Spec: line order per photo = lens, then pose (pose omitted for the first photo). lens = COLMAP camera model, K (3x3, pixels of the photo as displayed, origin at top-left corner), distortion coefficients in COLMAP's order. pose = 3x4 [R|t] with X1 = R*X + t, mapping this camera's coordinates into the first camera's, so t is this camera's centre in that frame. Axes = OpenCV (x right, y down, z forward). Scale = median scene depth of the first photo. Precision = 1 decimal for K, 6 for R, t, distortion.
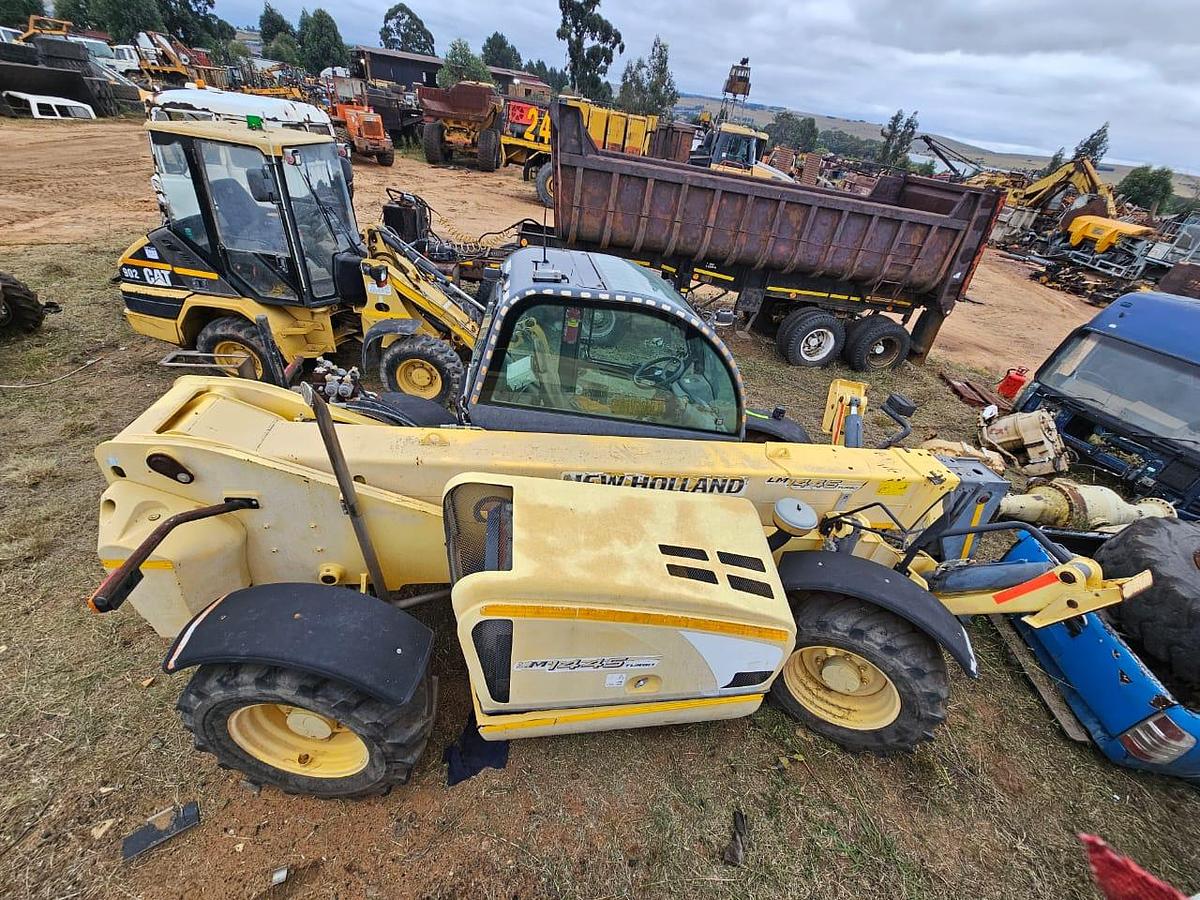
lens RADIAL K [[487.5, 0, 602.5], [0, 487.5, 446.8], [0, 0, 1]] dist [-0.001907, 0.001530]
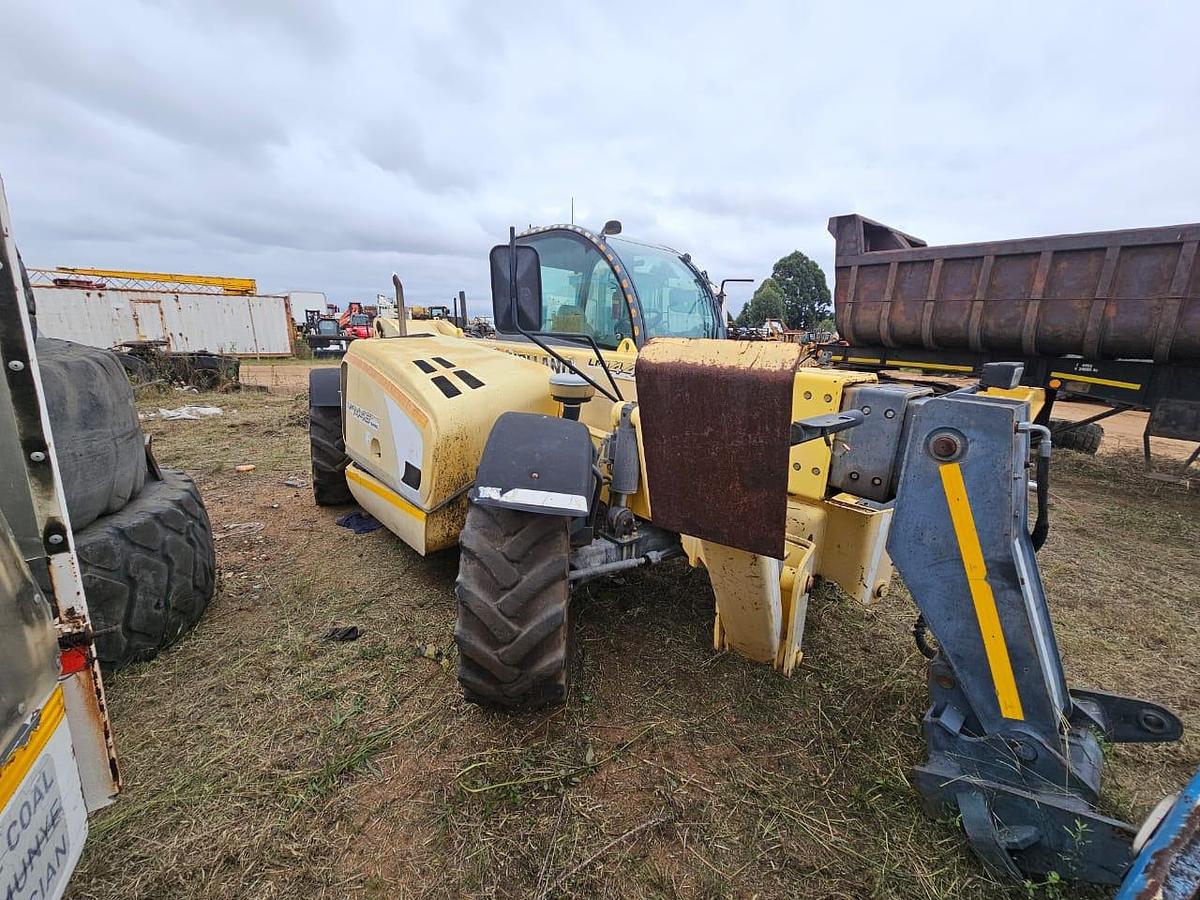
lens RADIAL K [[487.5, 0, 602.5], [0, 487.5, 446.8], [0, 0, 1]] dist [-0.001907, 0.001530]
pose [[0.531499, 0.068549, -0.844281, 0.499219], [-0.446449, 0.869712, -0.210438, 0.180591], [0.719856, 0.488776, 0.492855, 0.276050]]
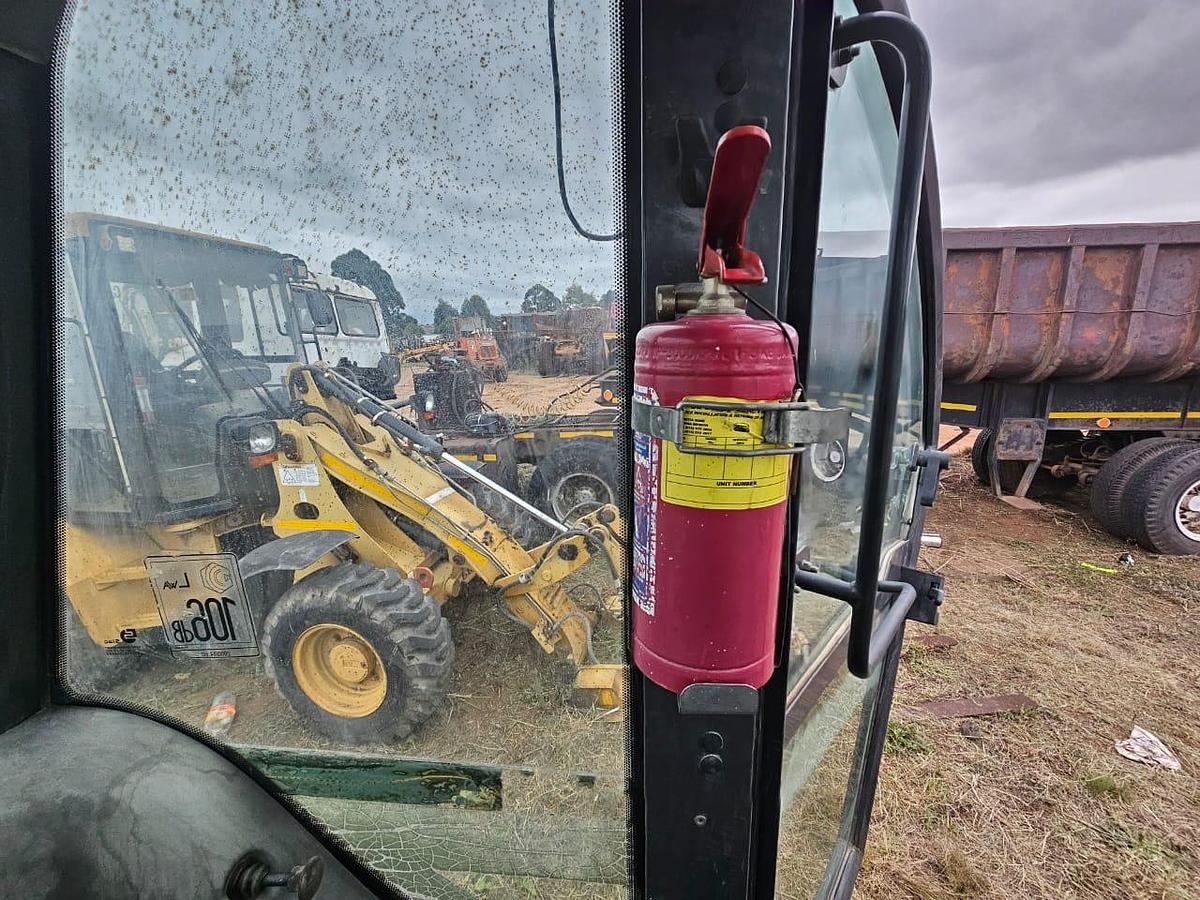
lens RADIAL K [[487.5, 0, 602.5], [0, 487.5, 446.8], [0, 0, 1]] dist [-0.001907, 0.001530]
pose [[0.967631, -0.116828, -0.223698, -0.031382], [0.024233, 0.925312, -0.378432, -0.116113], [0.251202, 0.360762, 0.898192, 0.464884]]
